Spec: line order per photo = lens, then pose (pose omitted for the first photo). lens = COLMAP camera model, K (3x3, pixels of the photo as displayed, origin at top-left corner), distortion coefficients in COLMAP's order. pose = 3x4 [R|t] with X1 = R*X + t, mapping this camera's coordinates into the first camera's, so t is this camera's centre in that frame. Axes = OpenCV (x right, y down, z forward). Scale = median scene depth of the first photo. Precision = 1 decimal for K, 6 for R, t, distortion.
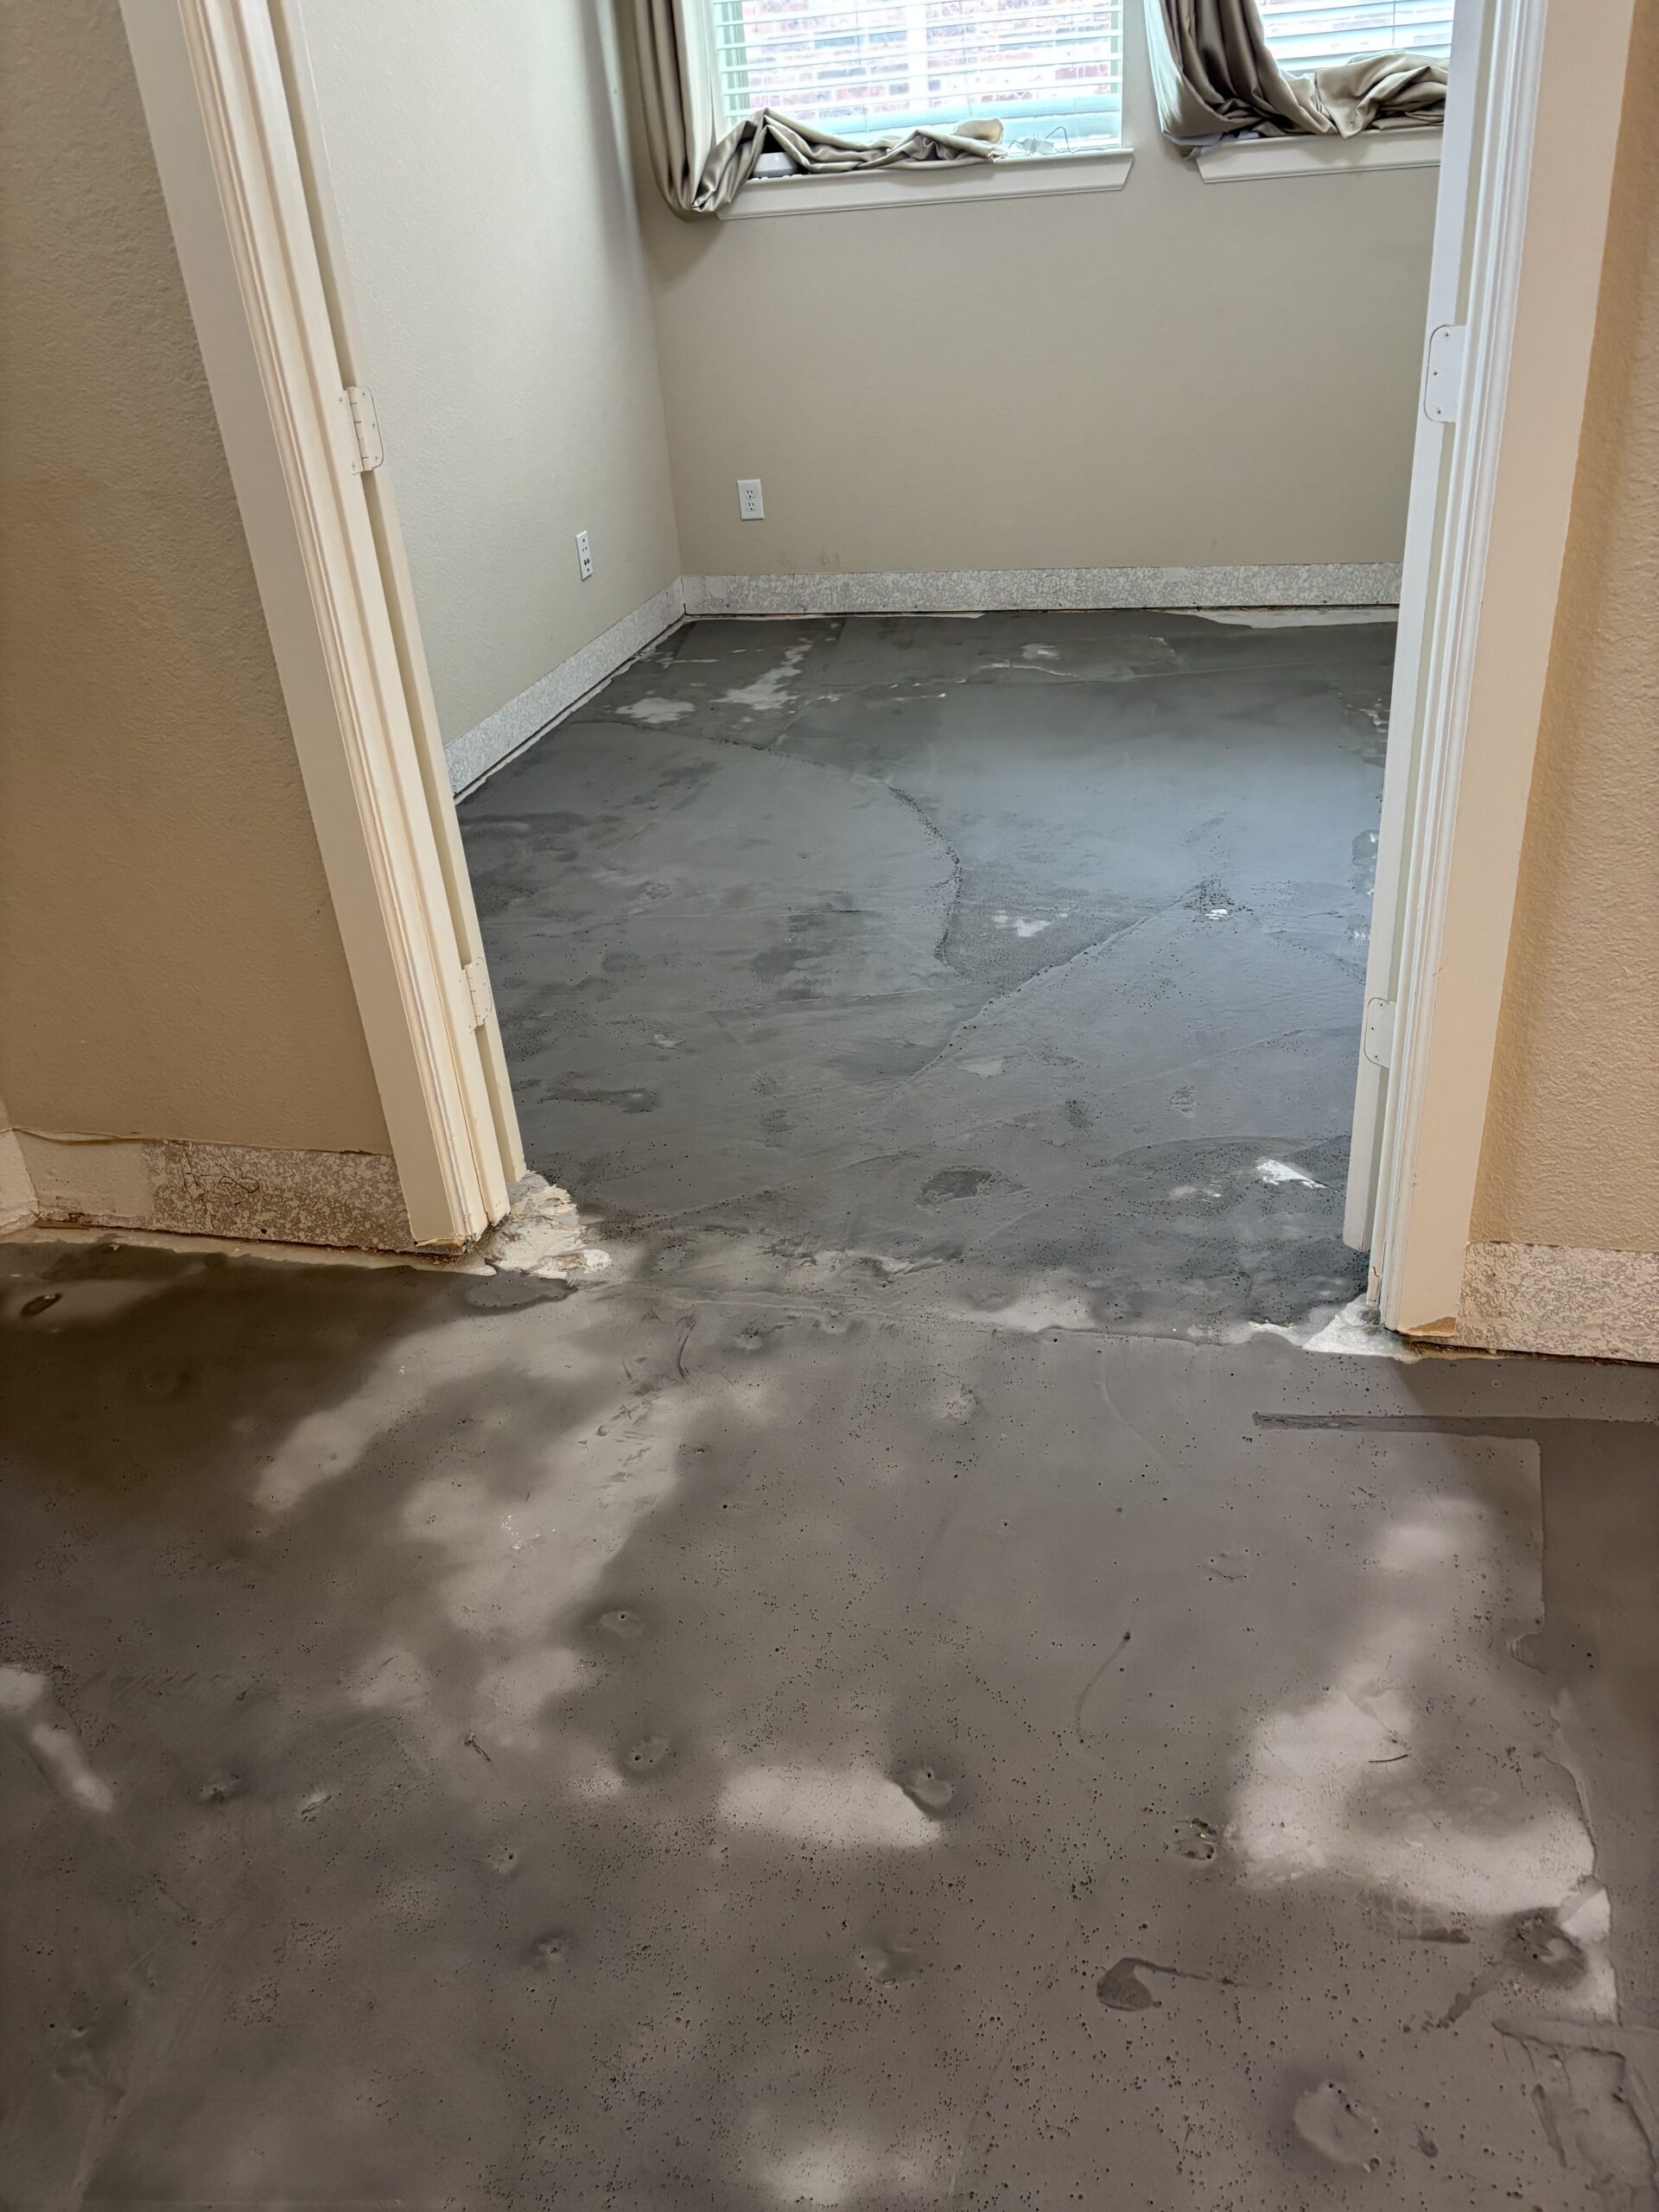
lens RADIAL K [[1688.5, 0, 829.9], [0, 1688.5, 1105.4], [0, 0, 1]] dist [0.053840, -0.046826]
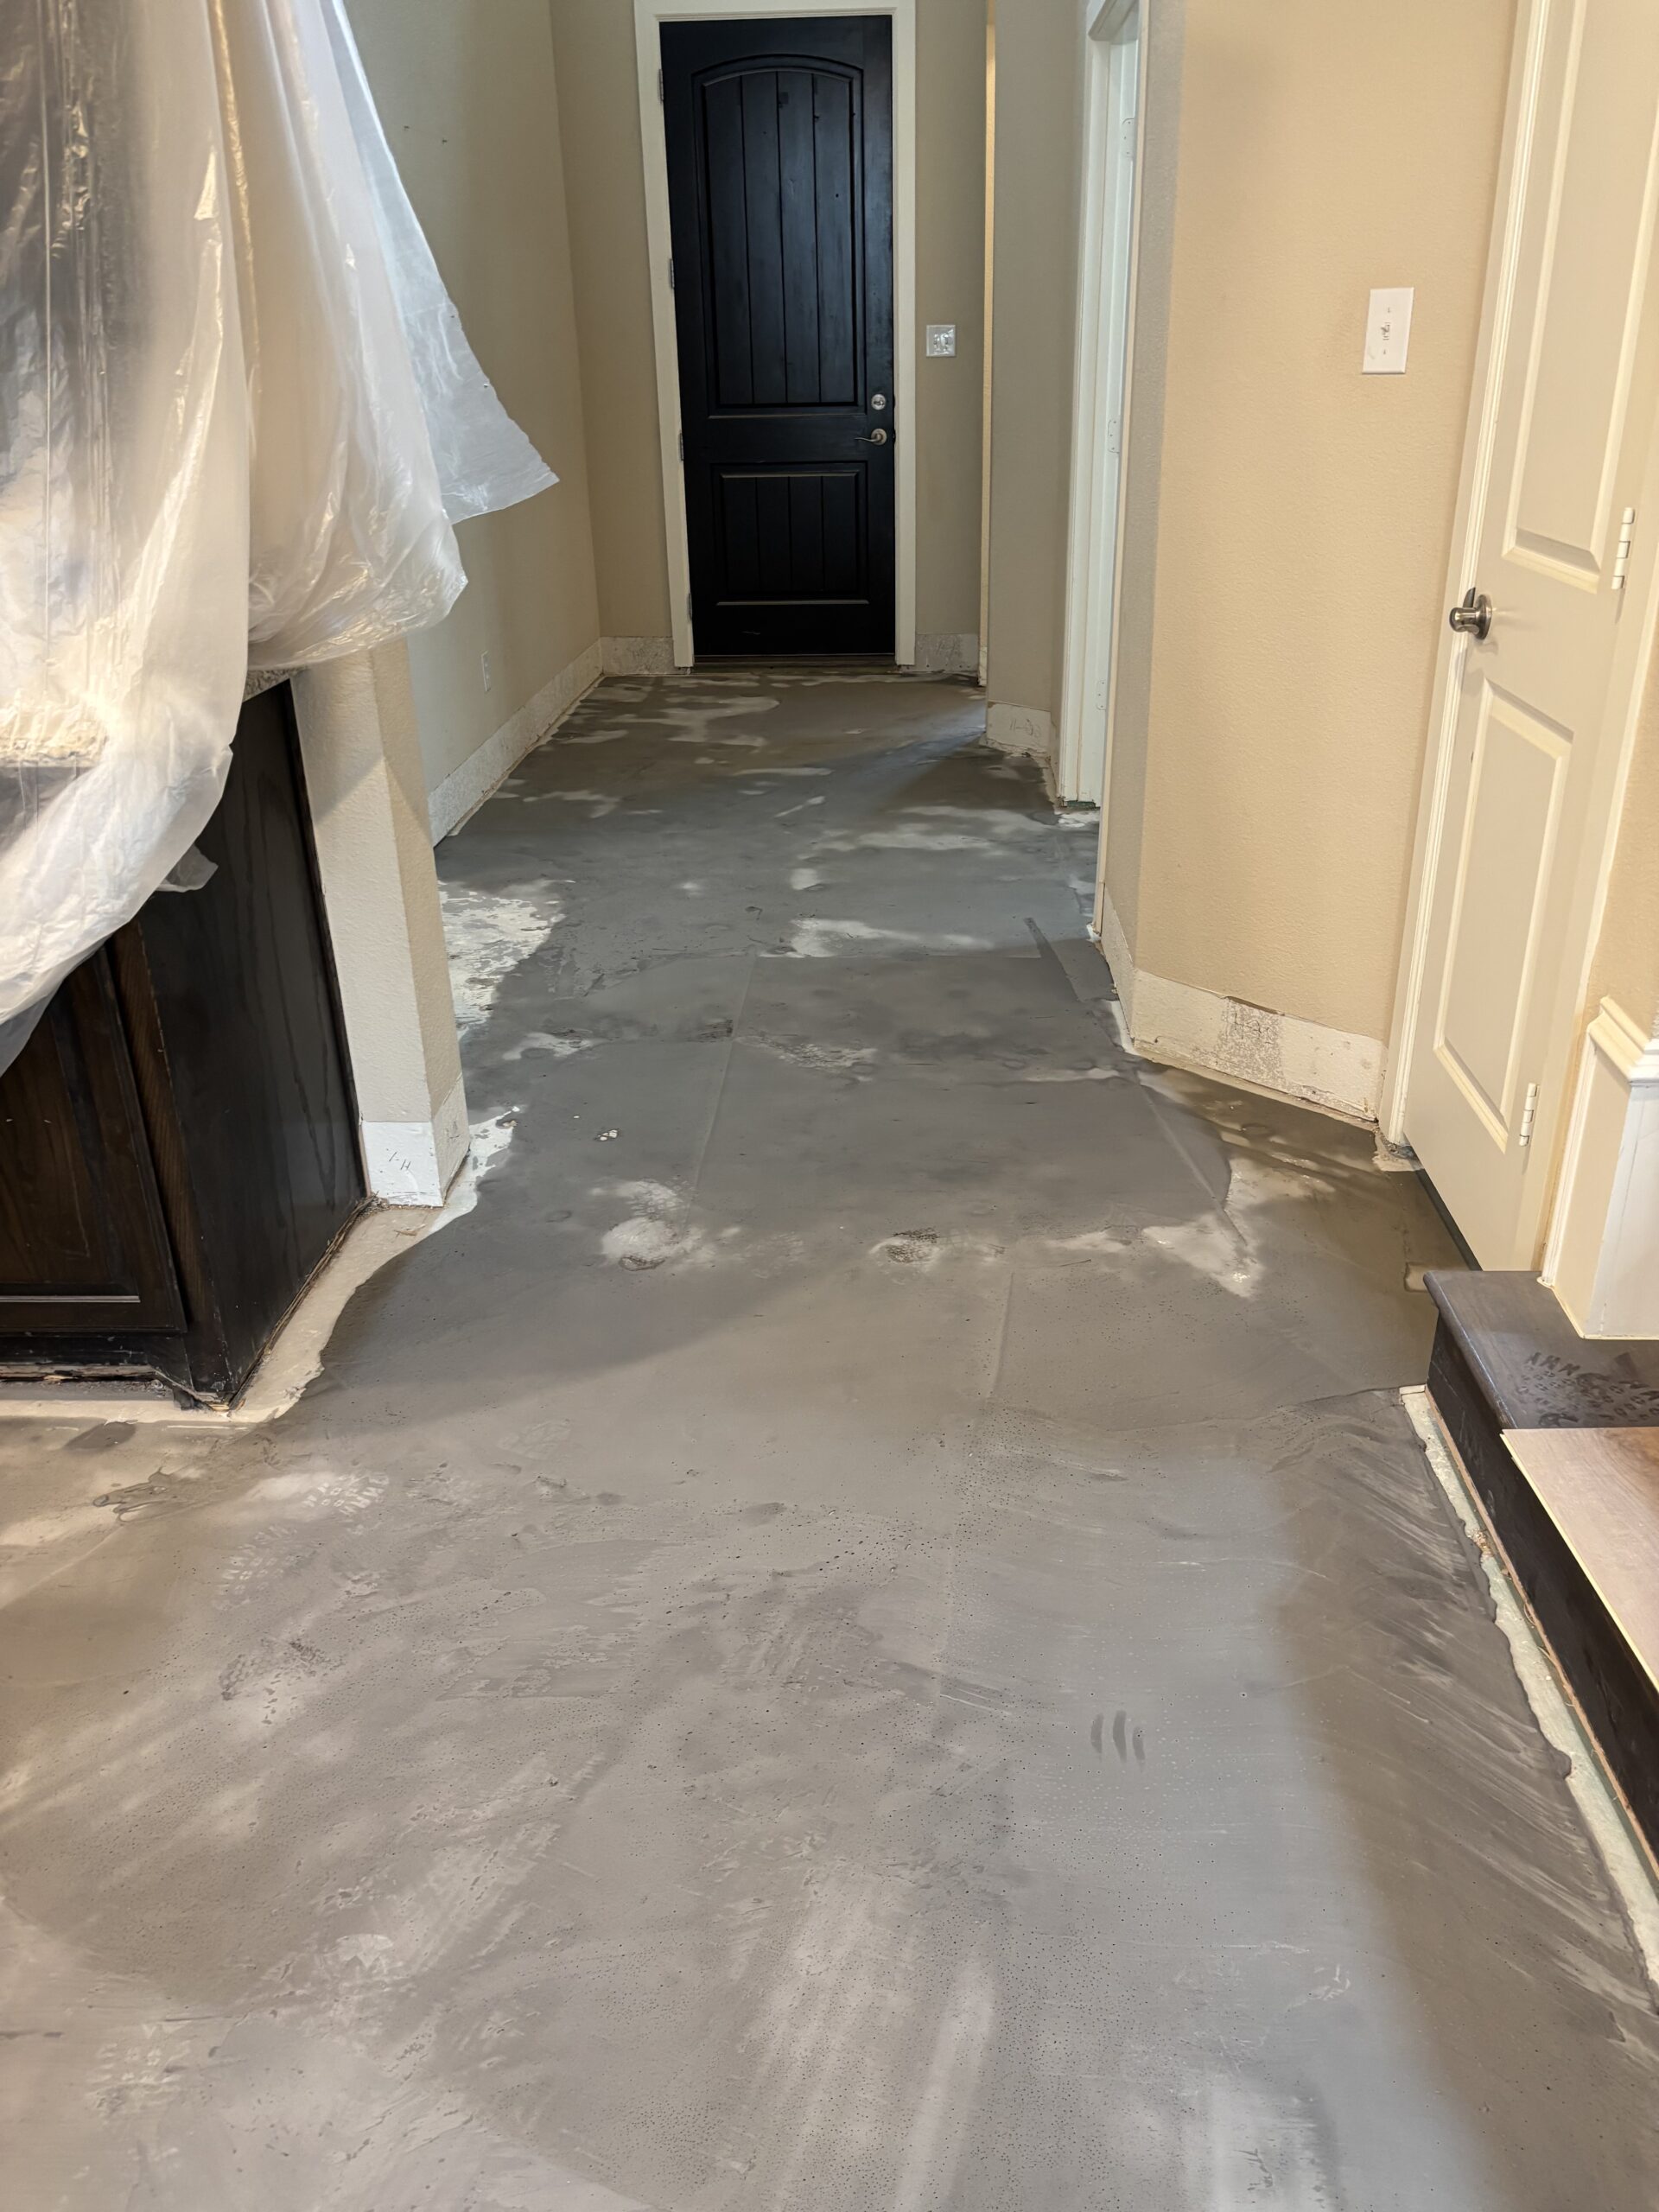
lens RADIAL K [[1688.5, 0, 844.4], [0, 1688.5, 1113.2], [0, 0, 1]] dist [0.053840, -0.046826]
pose [[0.202930, 0.470947, -0.858503, 2.348785], [-0.471332, 0.815473, 0.335930, -0.252540], [0.858292, 0.336470, 0.387457, 0.014738]]
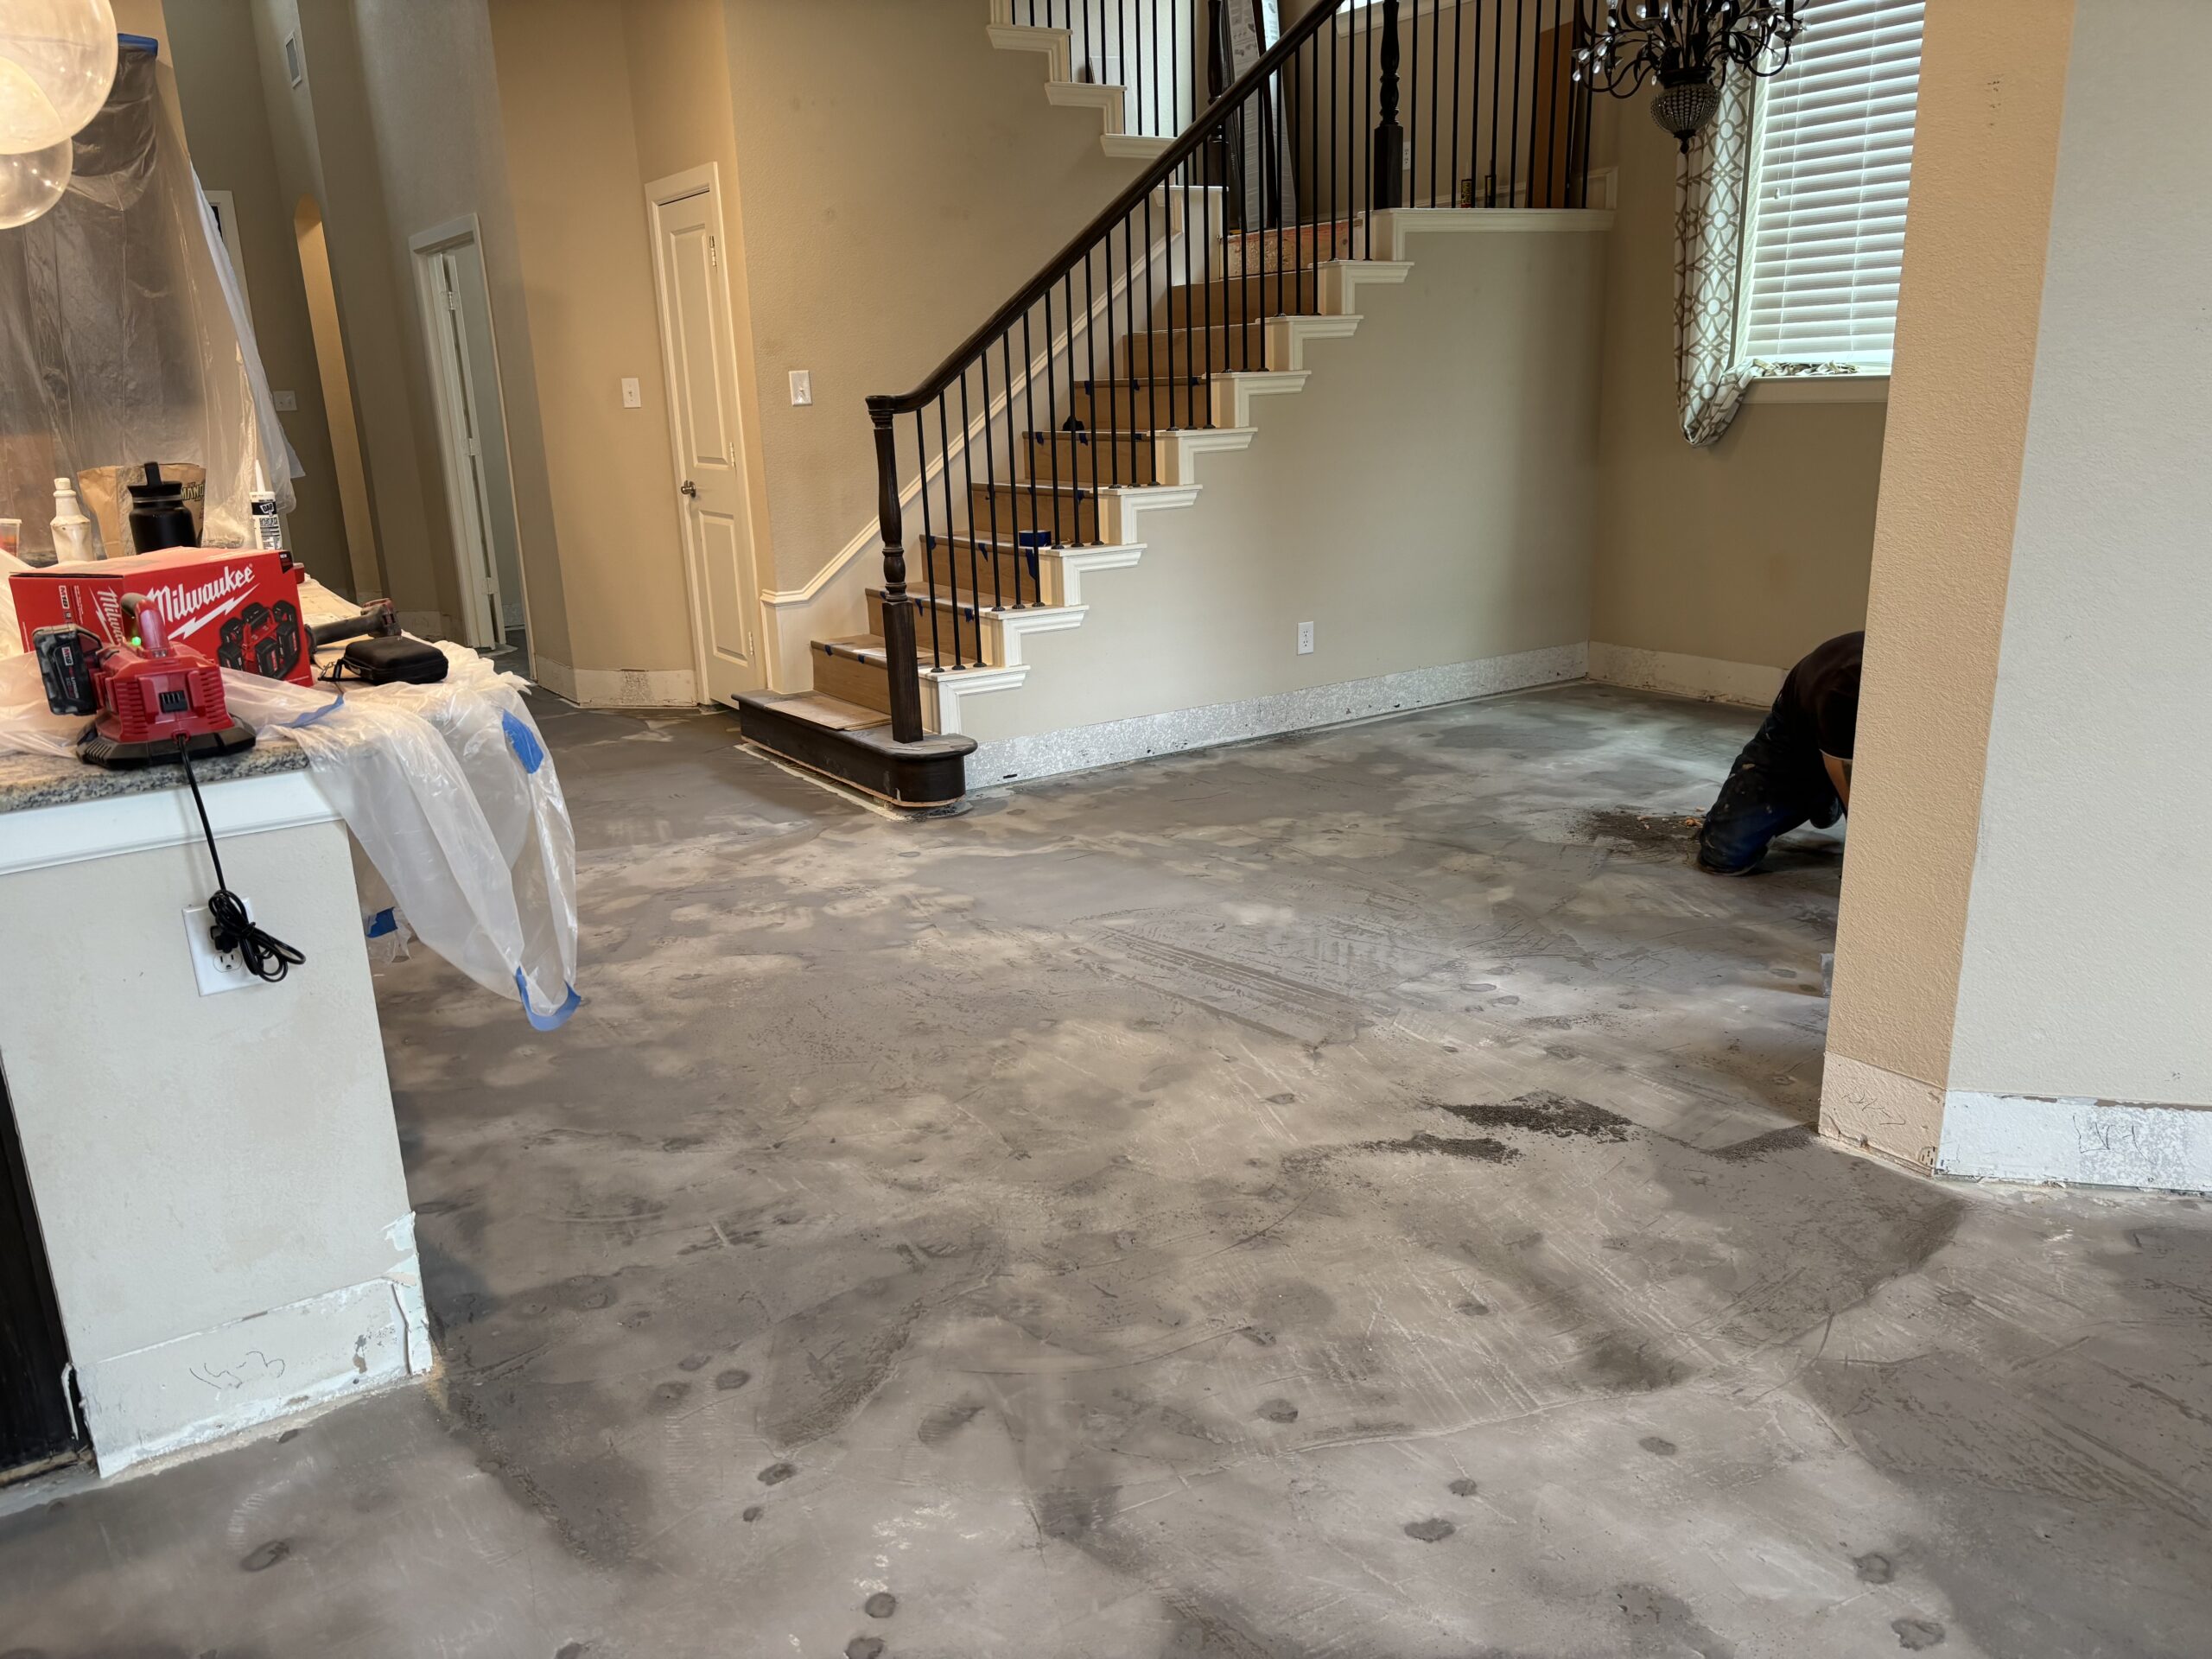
lens RADIAL K [[1688.5, 0, 1094.8], [0, 1688.5, 848.9], [0, 0, 1]] dist [0.053840, -0.046826]
pose [[0.729598, 0.235366, -0.642098, 4.400999], [-0.346378, 0.936751, -0.050205, 0.280457], [0.589669, 0.259038, 0.764977, -1.332584]]
